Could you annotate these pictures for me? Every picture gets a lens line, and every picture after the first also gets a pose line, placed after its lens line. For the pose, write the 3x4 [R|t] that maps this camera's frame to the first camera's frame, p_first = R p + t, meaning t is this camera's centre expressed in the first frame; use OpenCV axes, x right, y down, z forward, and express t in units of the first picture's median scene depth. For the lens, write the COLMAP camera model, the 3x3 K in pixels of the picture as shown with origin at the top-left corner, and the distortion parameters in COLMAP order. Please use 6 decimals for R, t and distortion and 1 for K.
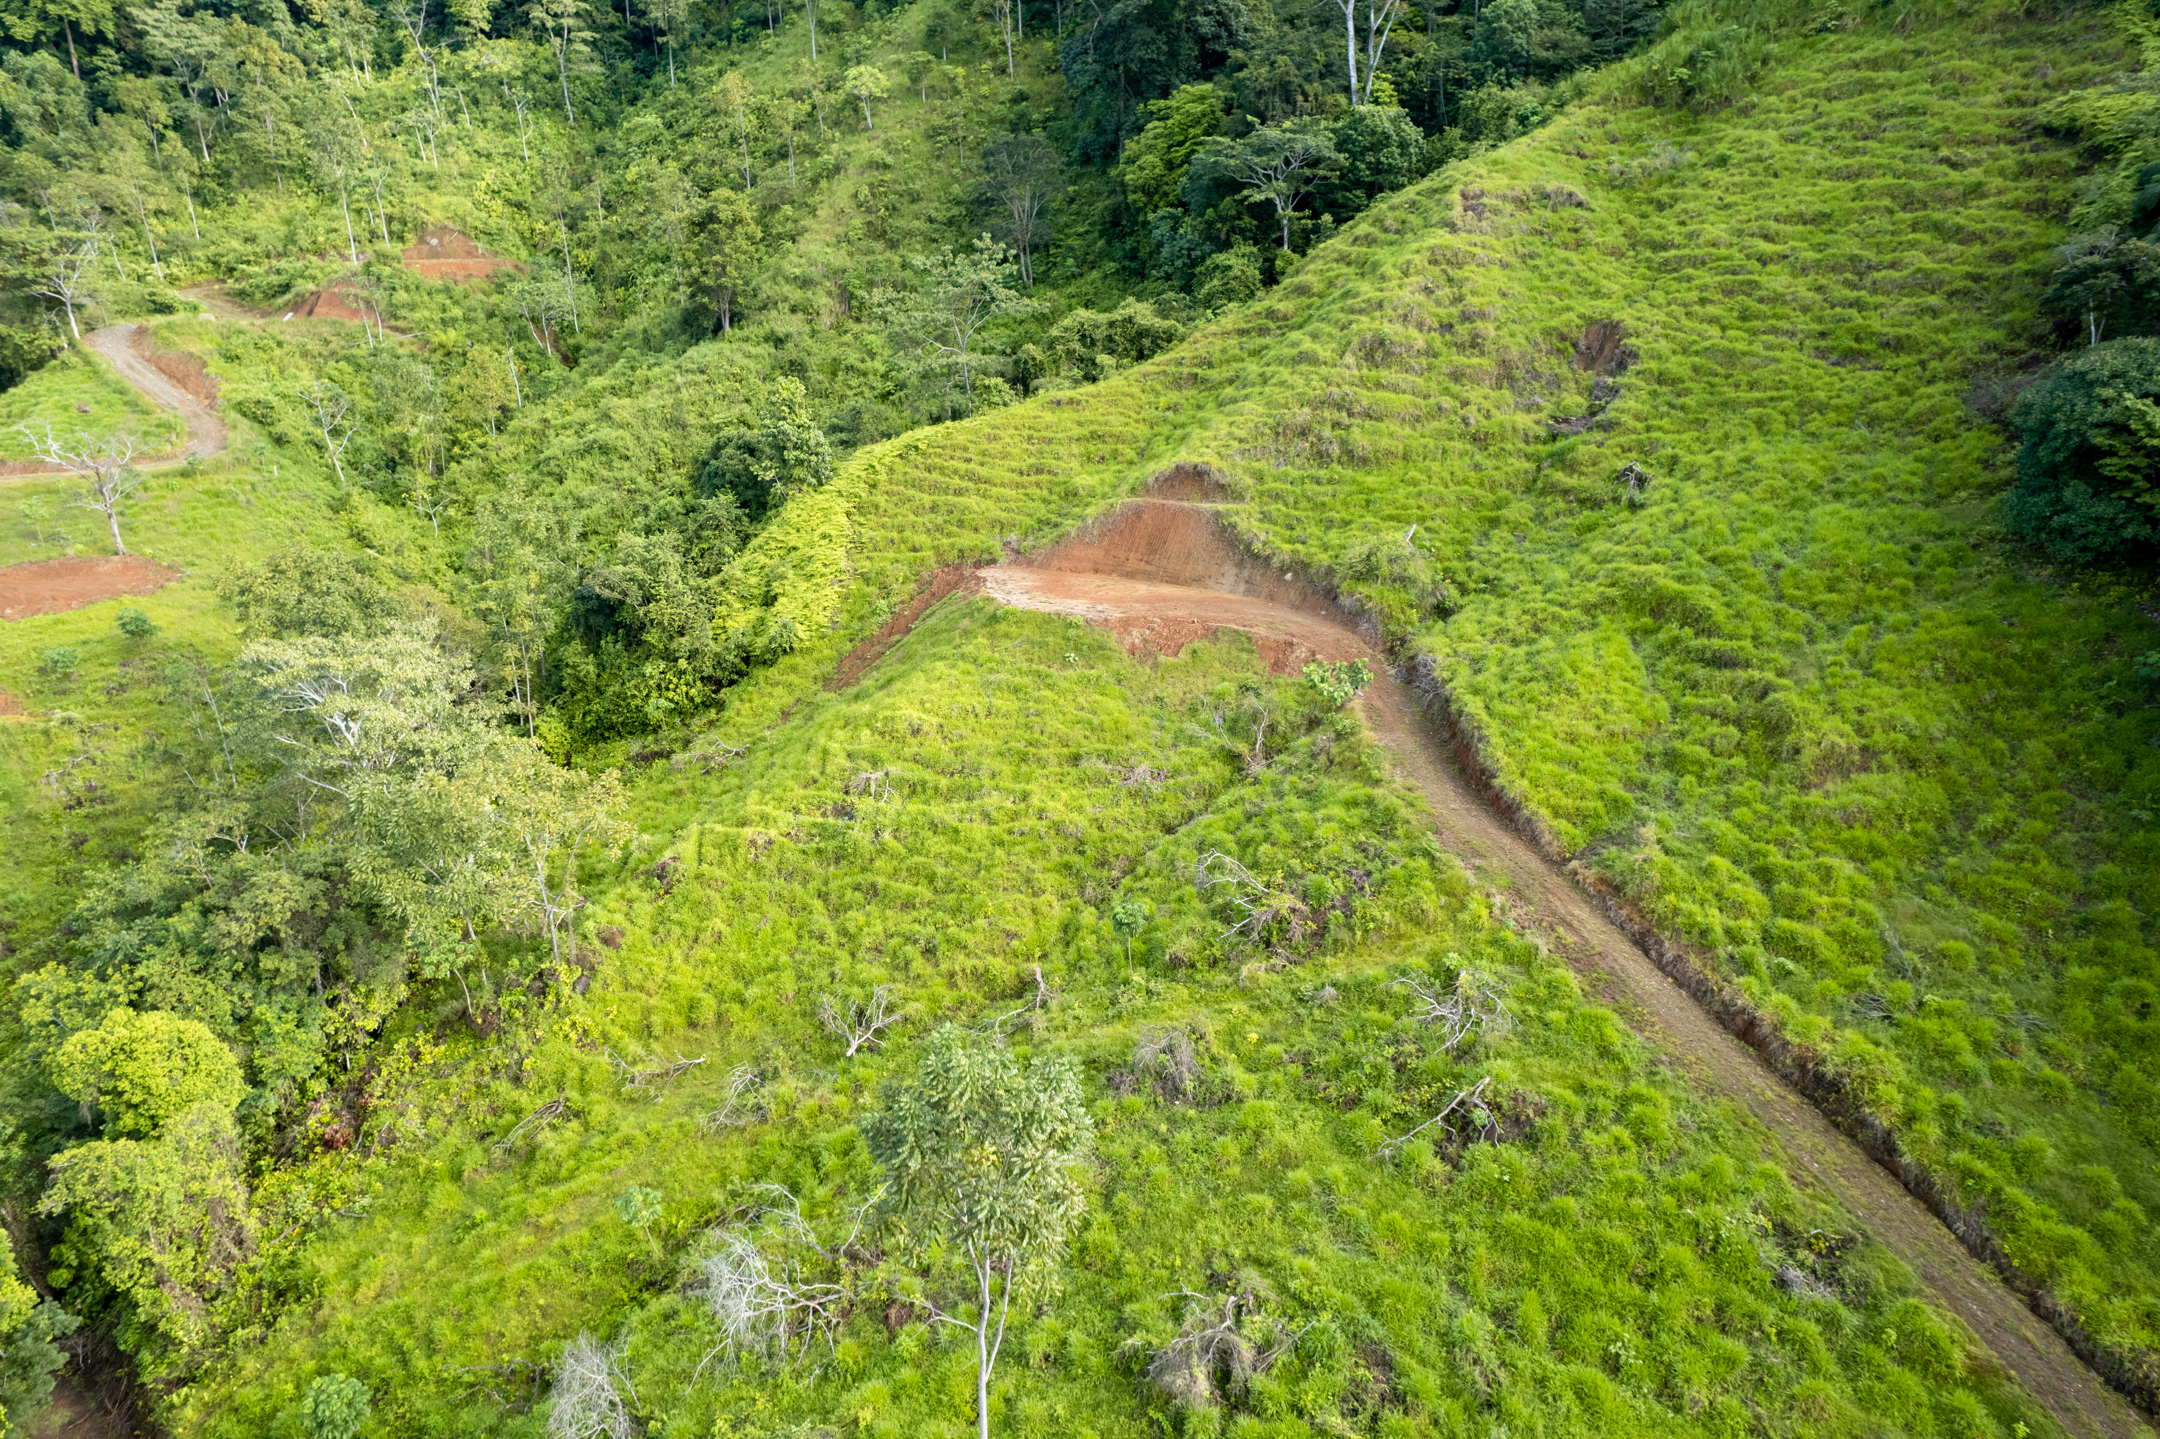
lens RADIAL K [[1379.9, 0, 1073.8], [0, 1379.9, 735.6], [0, 0, 1]] dist [-0.078629, 0.071556]
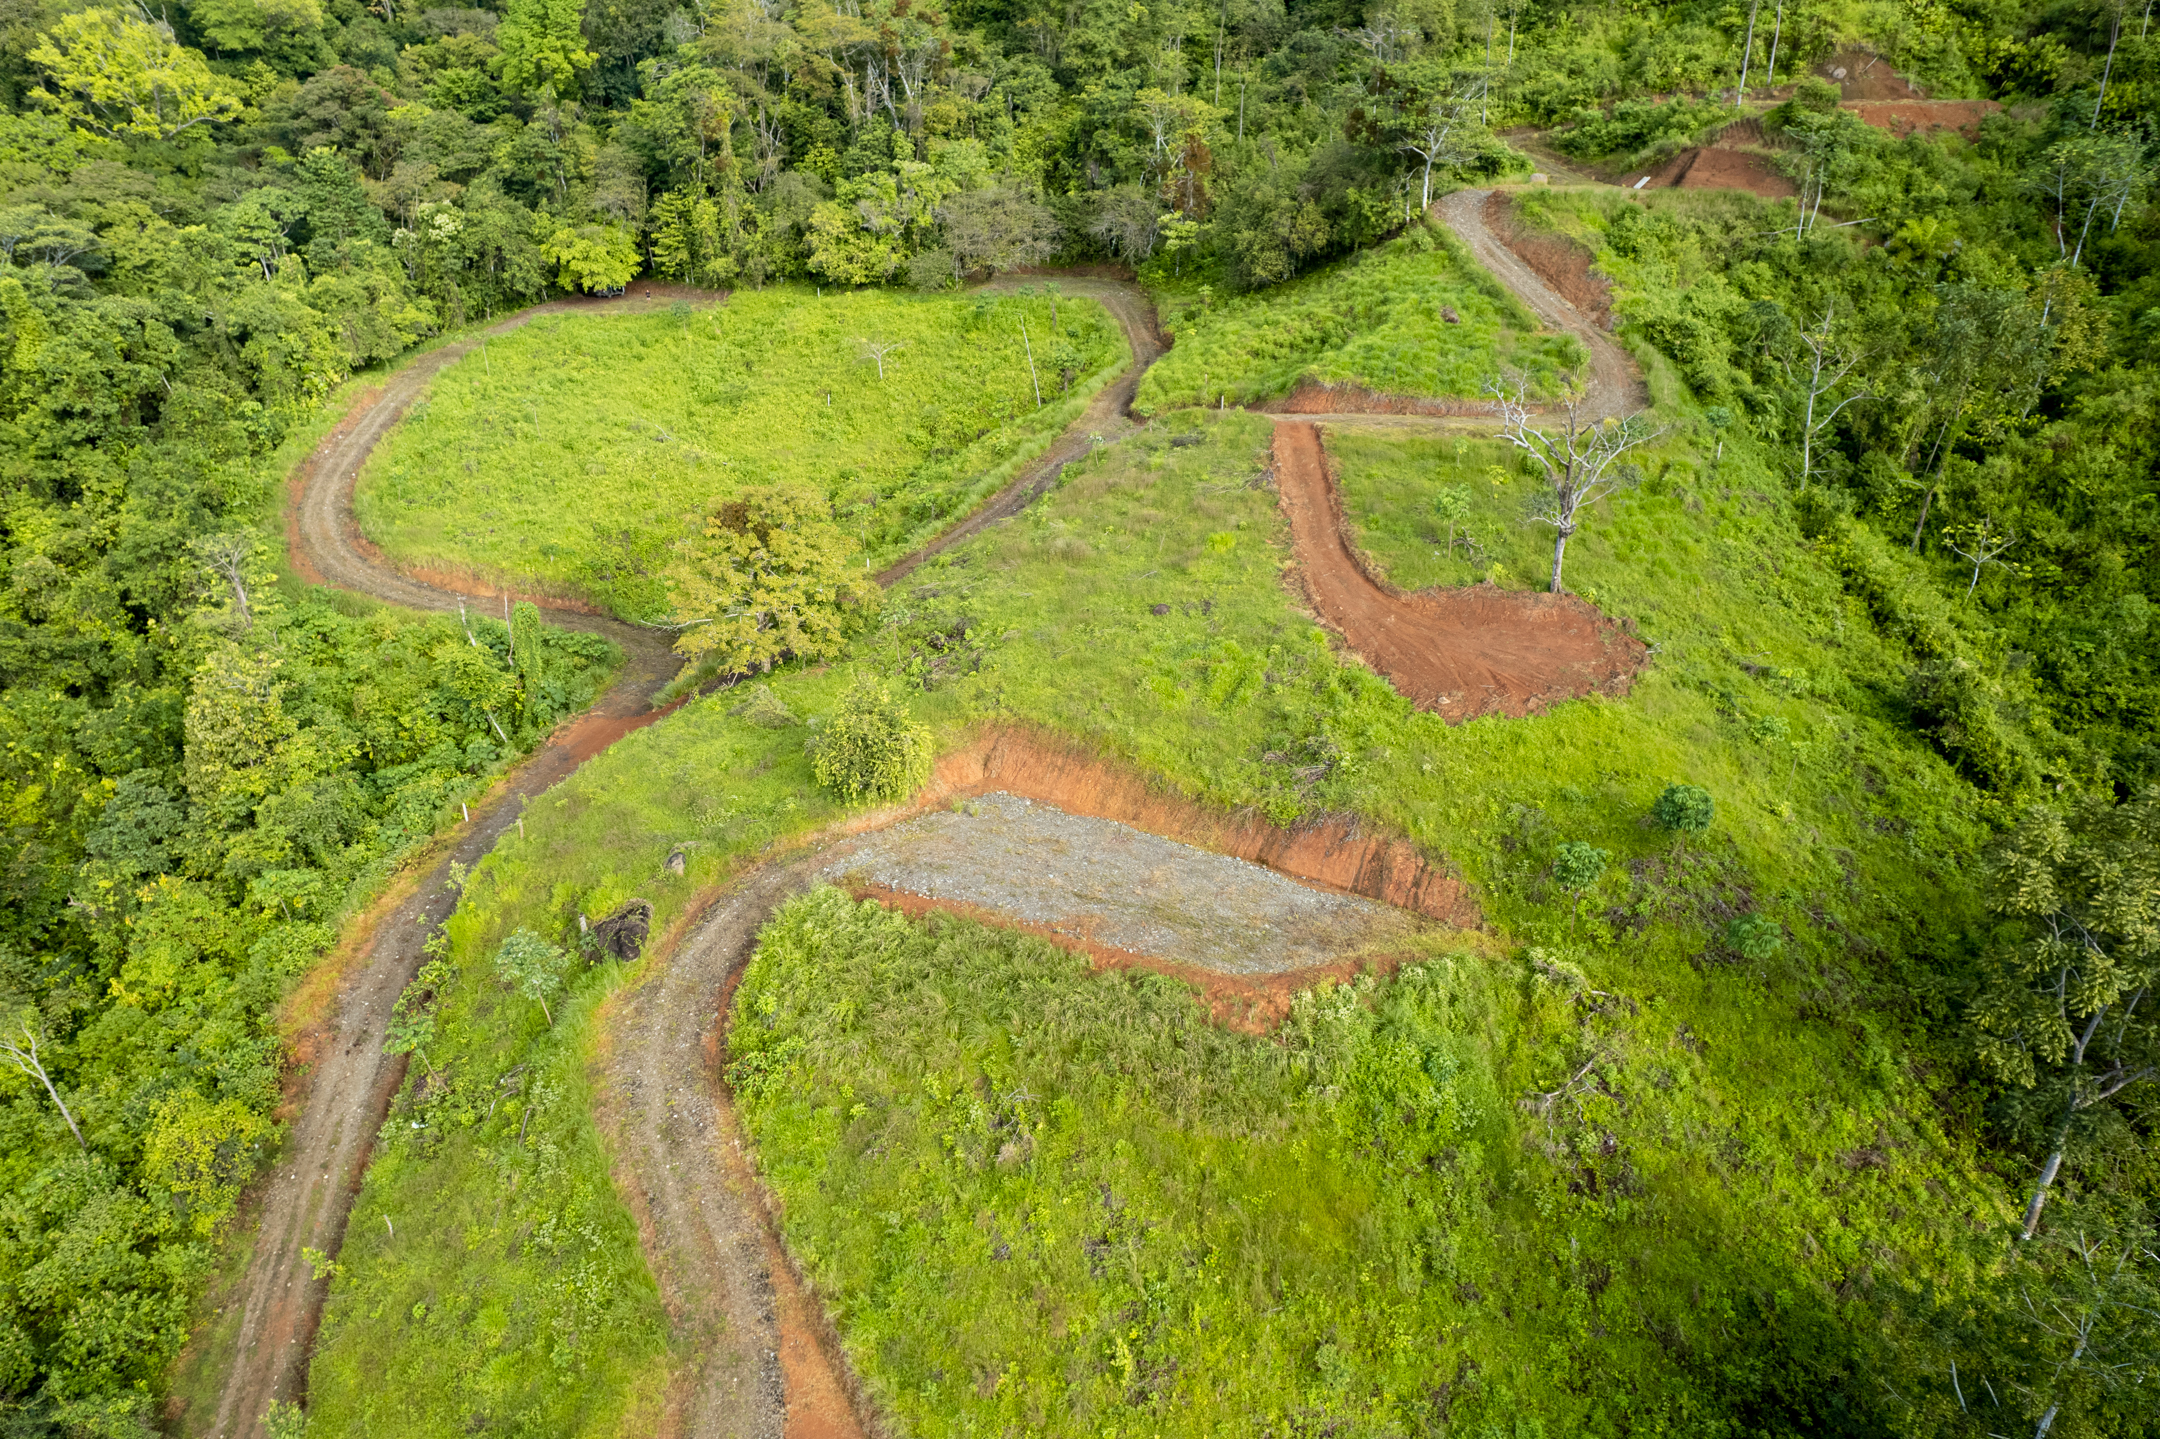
lens RADIAL K [[1379.9, 0, 1071.2], [0, 1379.9, 734.6], [0, 0, 1]] dist [-0.078629, 0.071556]
pose [[0.771178, 0.265747, -0.578501, -0.406926], [-0.201133, 0.963869, 0.174651, -0.112452], [0.604012, -0.018331, 0.796765, 0.288618]]
